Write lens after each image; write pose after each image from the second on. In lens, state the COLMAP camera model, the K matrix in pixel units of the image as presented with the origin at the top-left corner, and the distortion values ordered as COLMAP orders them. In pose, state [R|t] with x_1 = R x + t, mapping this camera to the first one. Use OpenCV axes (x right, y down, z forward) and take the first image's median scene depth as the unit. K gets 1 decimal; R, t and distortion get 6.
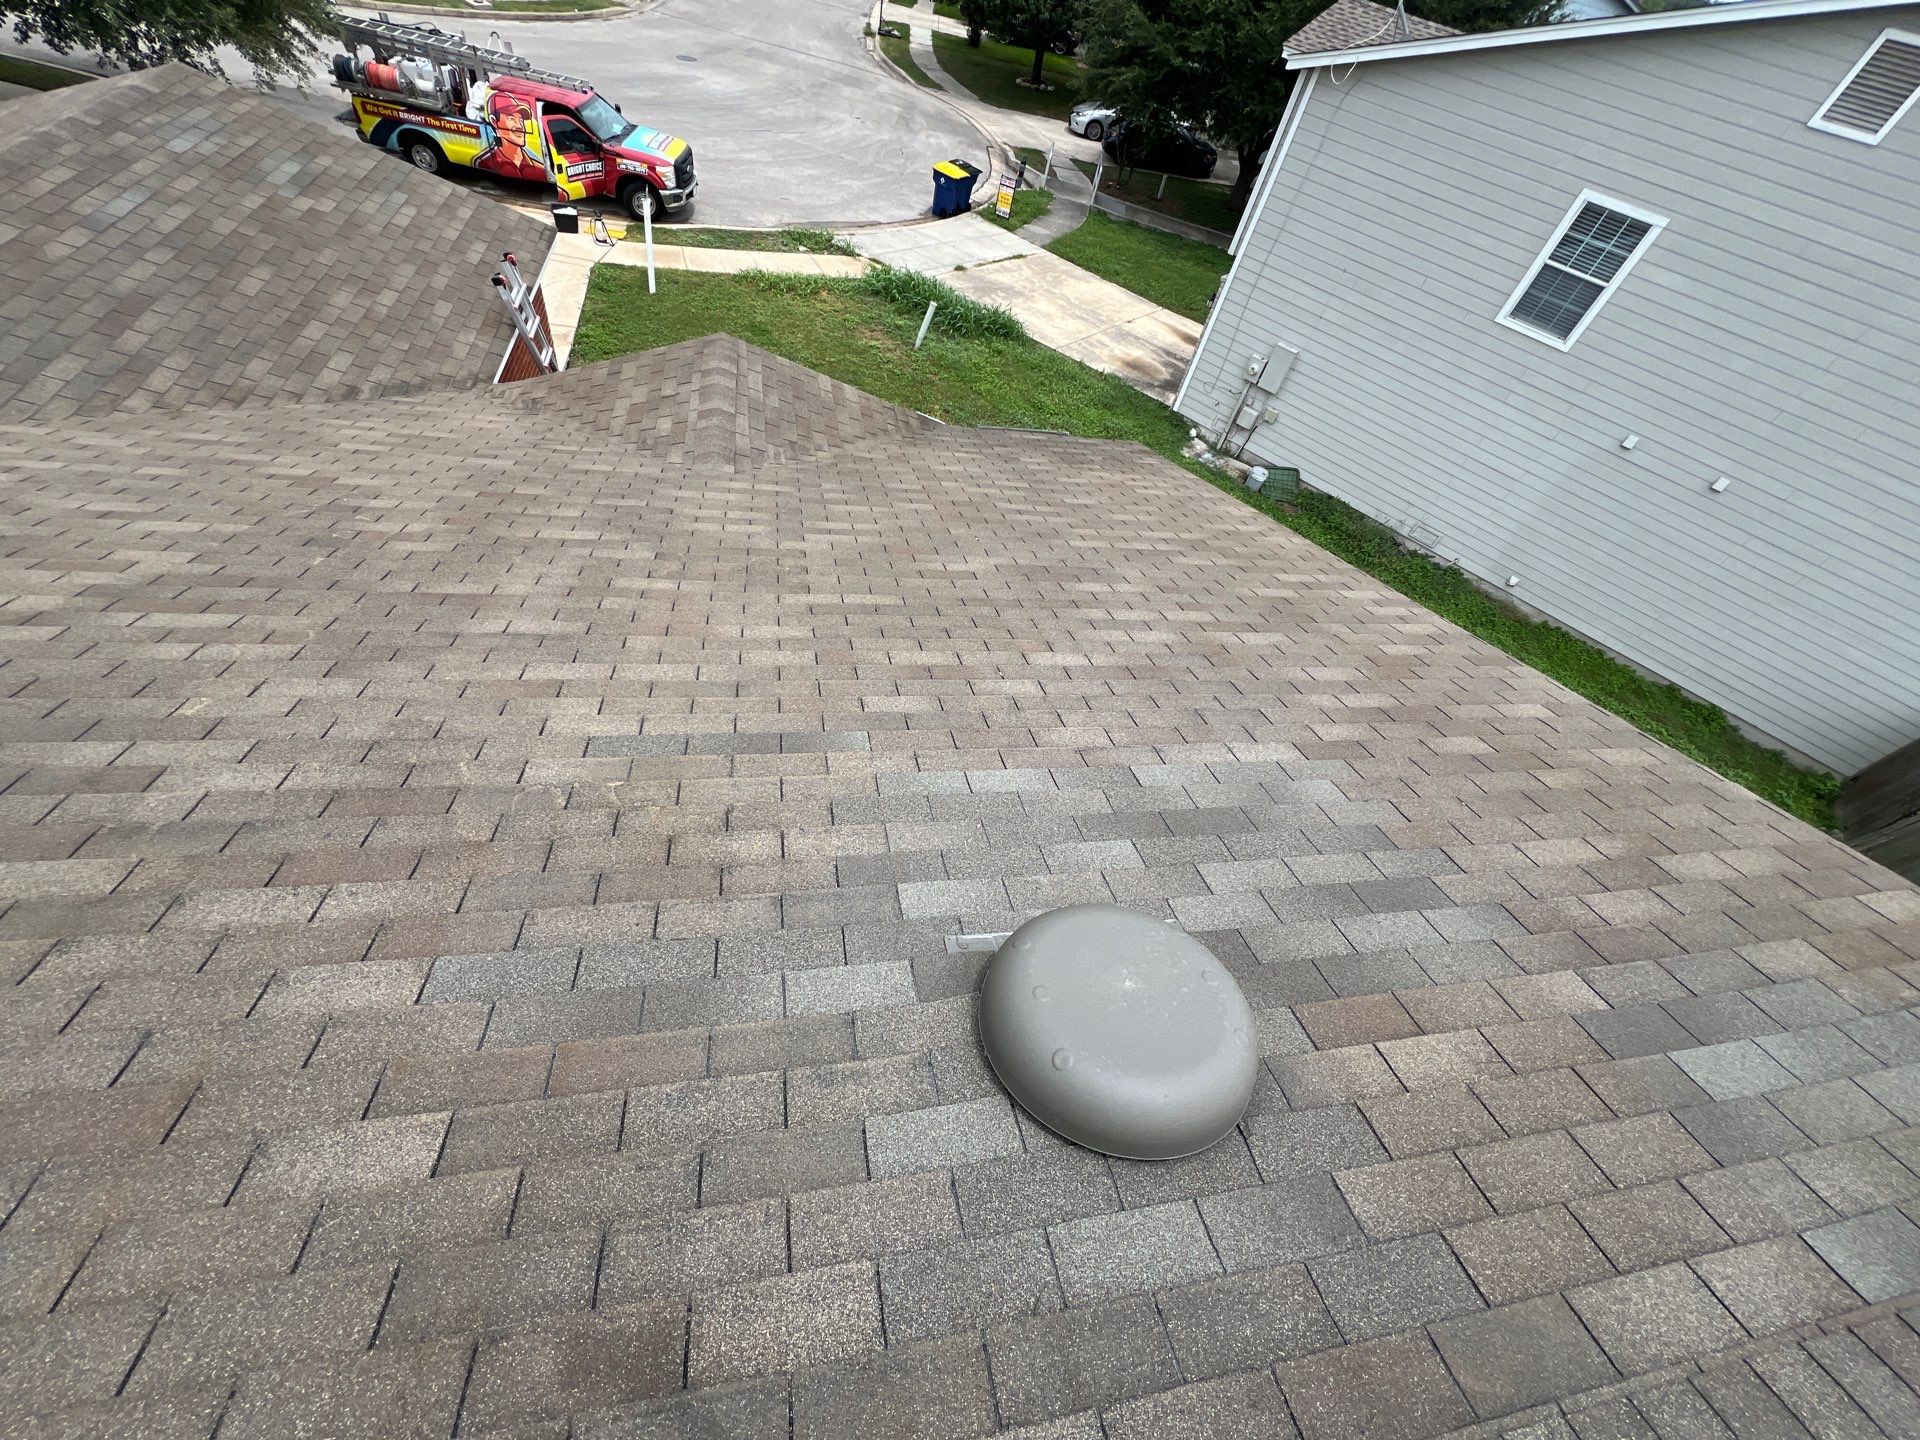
lens RADIAL K [[765.9, 0, 960.0], [0, 765.9, 720.0], [0, 0, 1]] dist [-0.001163, 0.000198]
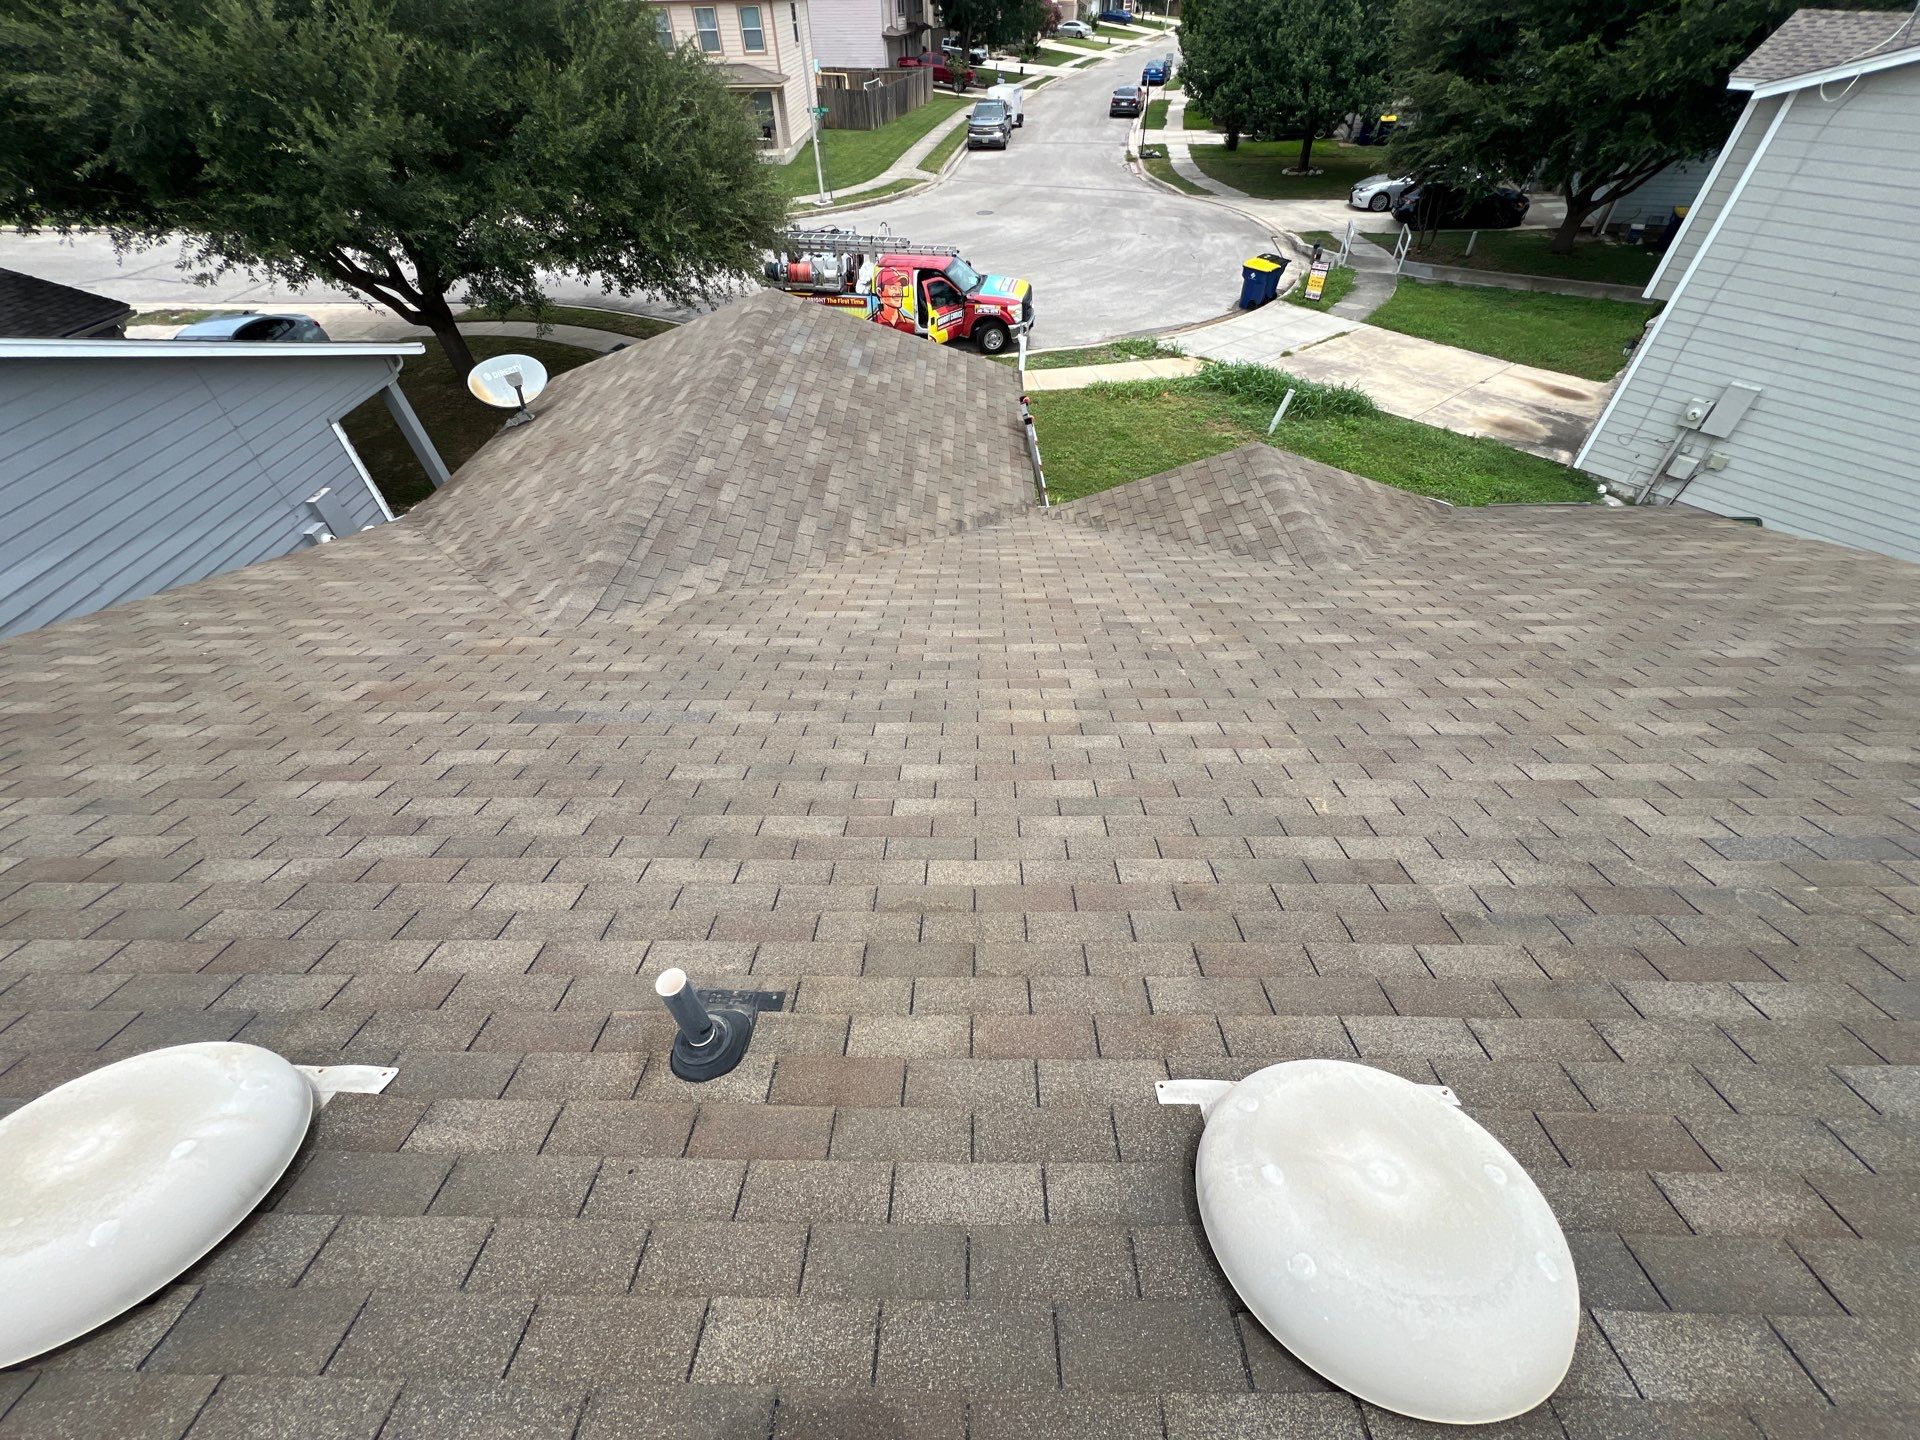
lens RADIAL K [[765.9, 0, 960.0], [0, 765.9, 720.0], [0, 0, 1]] dist [-0.001163, 0.000198]
pose [[0.965211, -0.016845, -0.260928, -0.181666], [-0.009822, 0.994883, -0.100559, -0.003600], [0.261286, 0.099624, 0.960107, -0.039607]]
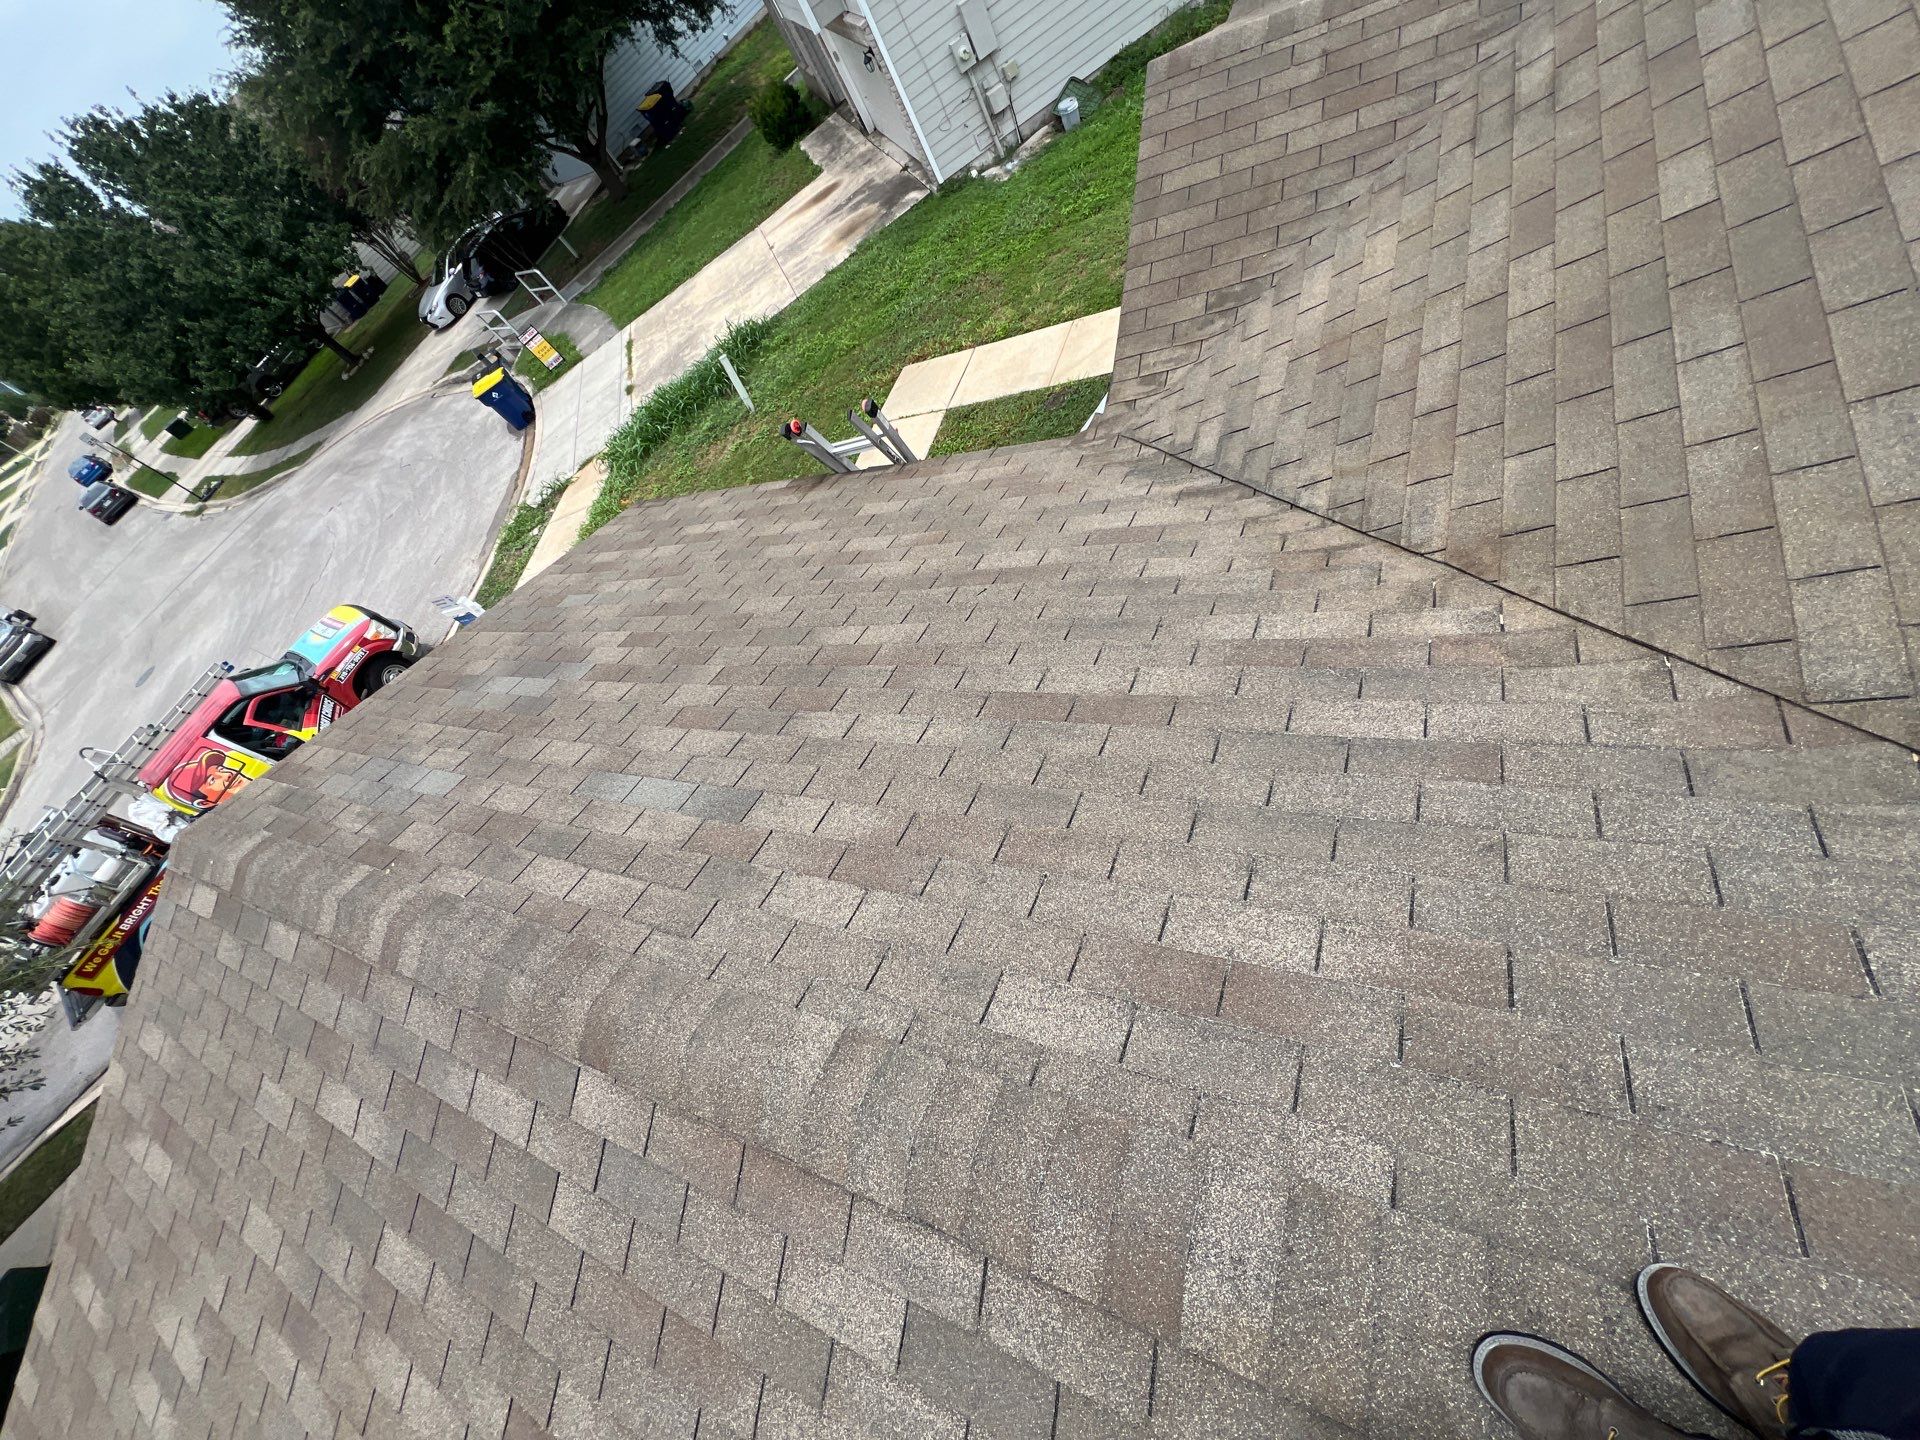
lens RADIAL K [[765.9, 0, 960.0], [0, 765.9, 720.0], [0, 0, 1]] dist [-0.001163, 0.000198]
pose [[0.347942, -0.921700, 0.171480, -0.398763], [0.928410, 0.364181, 0.073673, -0.206567], [-0.130354, 0.133569, 0.982429, 0.197806]]
